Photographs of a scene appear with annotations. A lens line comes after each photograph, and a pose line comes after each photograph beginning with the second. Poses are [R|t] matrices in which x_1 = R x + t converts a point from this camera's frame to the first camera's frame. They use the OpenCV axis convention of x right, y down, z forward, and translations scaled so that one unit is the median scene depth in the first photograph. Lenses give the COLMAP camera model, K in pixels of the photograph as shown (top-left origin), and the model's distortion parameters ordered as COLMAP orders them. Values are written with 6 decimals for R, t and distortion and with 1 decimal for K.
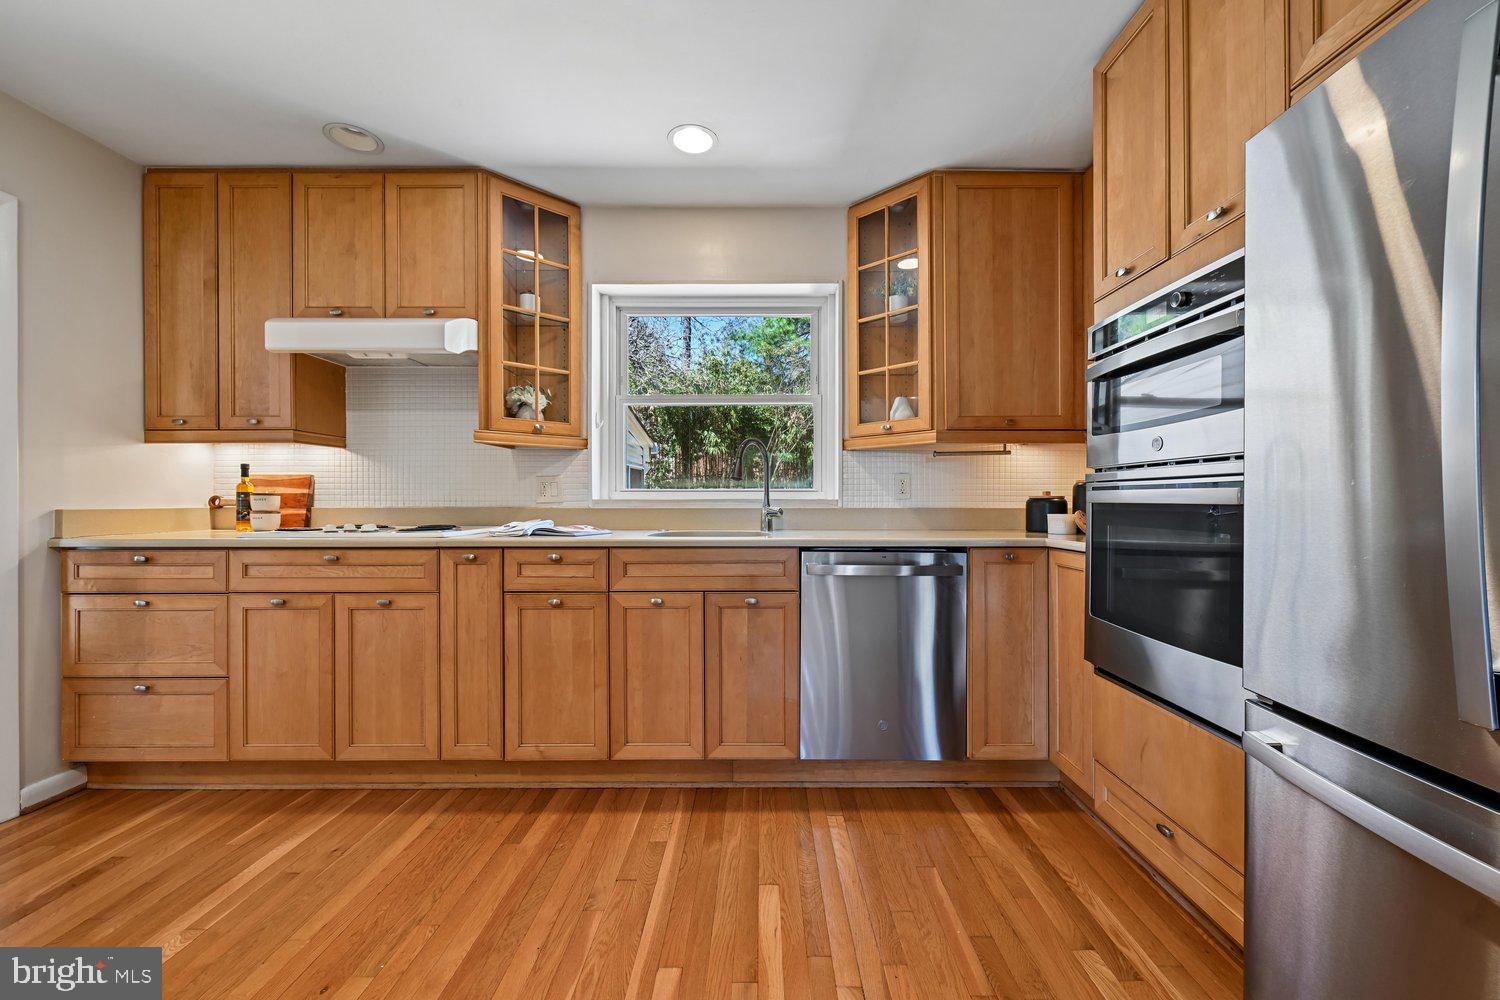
lens RADIAL K [[600.3, 0, 749.7], [0, 600.3, 501.9], [0, 0, 1]] dist [0.000492, 0.000034]
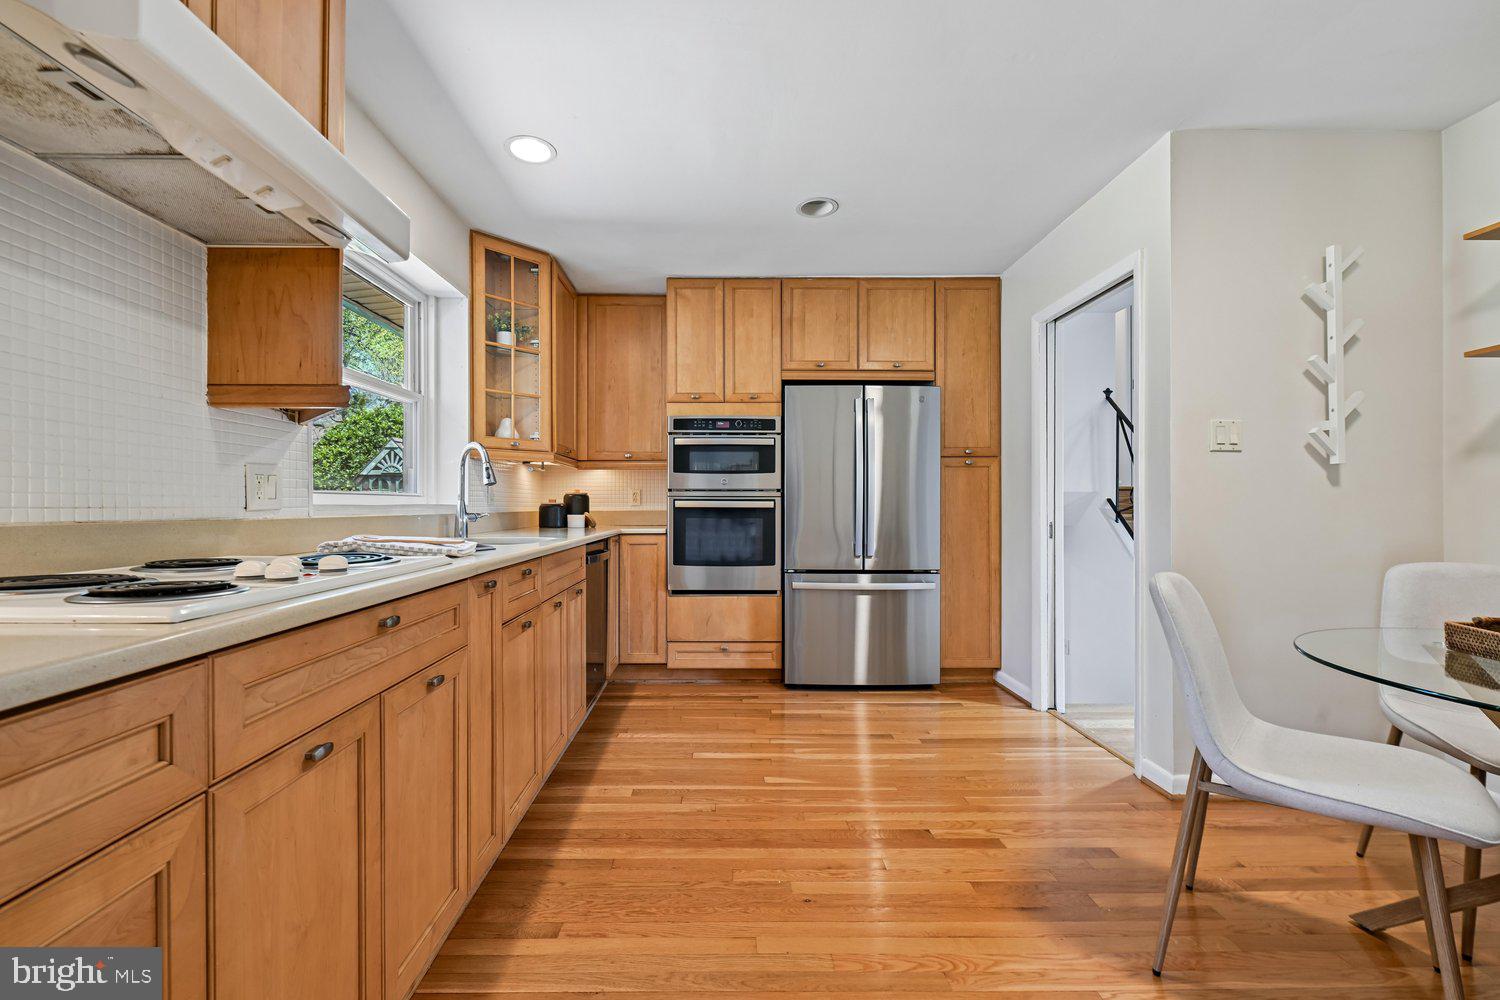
lens RADIAL K [[600.3, 0, 749.7], [0, 600.3, 501.9], [0, 0, 1]] dist [0.000492, 0.000034]
pose [[-0.029107, 0.005773, 0.999560, -1.228985], [-0.001073, 0.999983, -0.005807, -0.004563], [-0.999576, -0.001242, -0.029101, 0.726554]]
